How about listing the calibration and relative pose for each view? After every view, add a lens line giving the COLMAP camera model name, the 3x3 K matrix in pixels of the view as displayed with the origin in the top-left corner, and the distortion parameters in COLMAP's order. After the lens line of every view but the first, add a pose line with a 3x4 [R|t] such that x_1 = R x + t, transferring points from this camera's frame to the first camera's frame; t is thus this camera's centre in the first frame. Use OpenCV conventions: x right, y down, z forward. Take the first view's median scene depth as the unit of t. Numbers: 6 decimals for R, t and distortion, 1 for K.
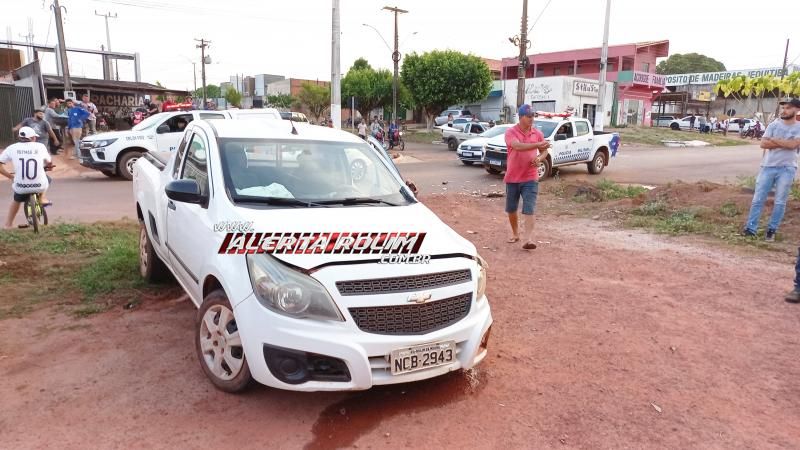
lens RADIAL K [[587.3, 0, 399.3], [0, 587.3, 239.2], [0, 0, 1]] dist [0.043987, -0.010309]
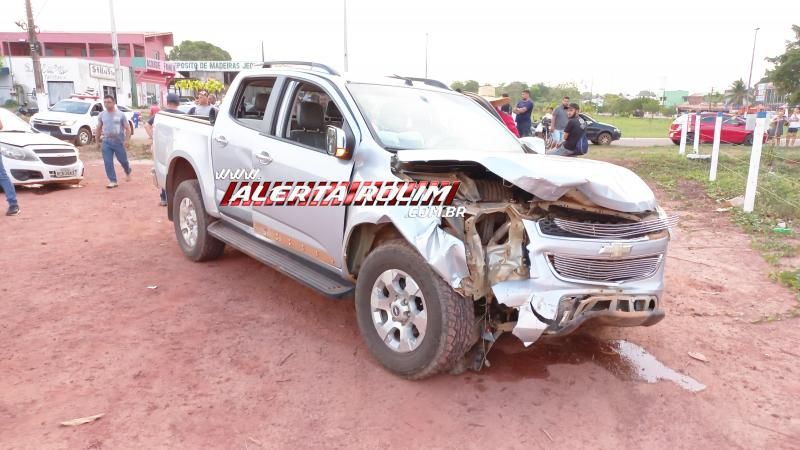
lens RADIAL K [[587.3, 0, 399.3], [0, 587.3, 239.2], [0, 0, 1]] dist [0.043987, -0.010309]
pose [[0.735373, -0.148621, 0.661164, -0.047914], [0.128901, 0.988519, 0.078838, 0.030903], [-0.665290, 0.027250, 0.746087, -0.156011]]
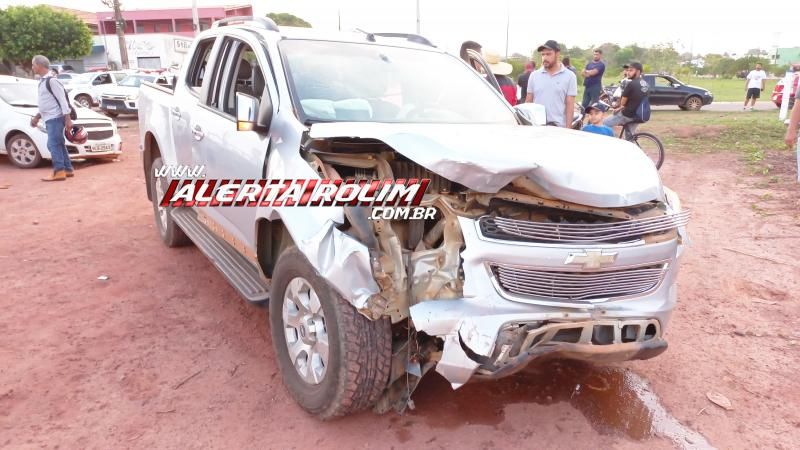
lens RADIAL K [[587.3, 0, 399.3], [0, 587.3, 239.2], [0, 0, 1]] dist [0.043987, -0.010309]
pose [[0.819817, -0.169684, 0.546907, -0.028073], [0.130219, 0.985308, 0.110503, 0.031432], [-0.557623, -0.019375, 0.829869, -0.154113]]
